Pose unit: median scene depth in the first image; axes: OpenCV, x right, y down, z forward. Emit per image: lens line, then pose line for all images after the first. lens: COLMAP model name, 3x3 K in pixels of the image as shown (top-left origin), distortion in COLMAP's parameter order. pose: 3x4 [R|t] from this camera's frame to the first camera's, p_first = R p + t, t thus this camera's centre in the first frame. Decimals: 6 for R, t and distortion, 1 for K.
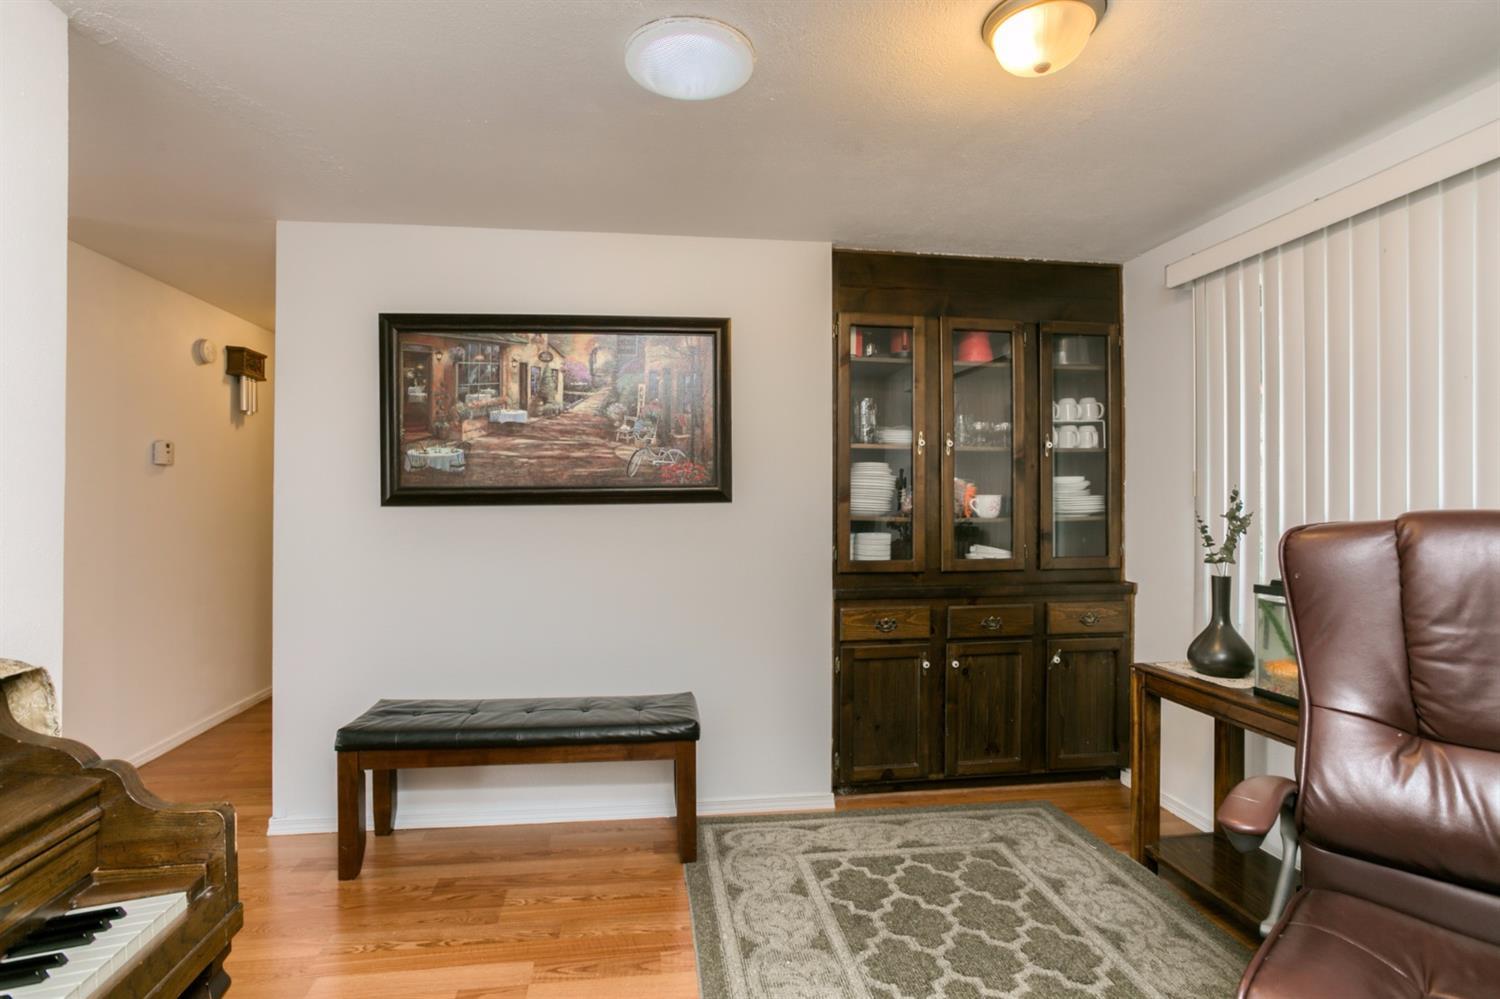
lens RADIAL K [[740.1, 0, 743.2], [0, 740.1, 505.8], [0, 0, 1]] dist [-0.000886, 0.000257]
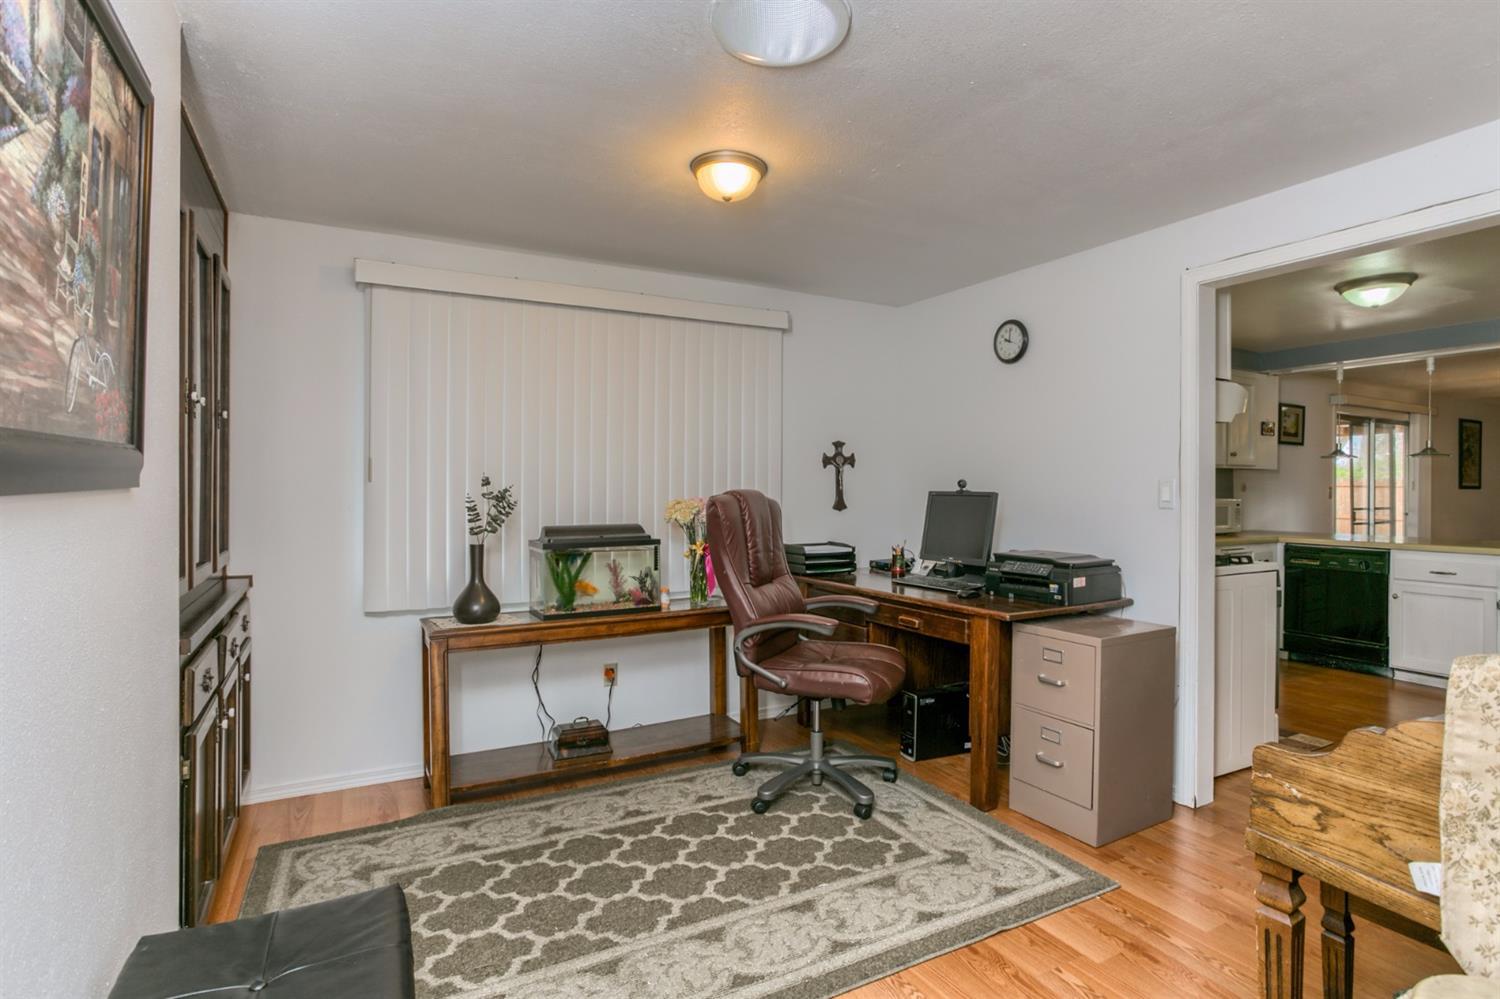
lens RADIAL K [[740.1, 0, 744.2], [0, 740.1, 492.0], [0, 0, 1]] dist [-0.000886, 0.000257]
pose [[-0.349462, 0.000163, 0.936950, -0.769886], [-0.001230, 0.999999, -0.000632, 0.006127], [-0.936950, -0.001373, -0.349462, 1.105390]]
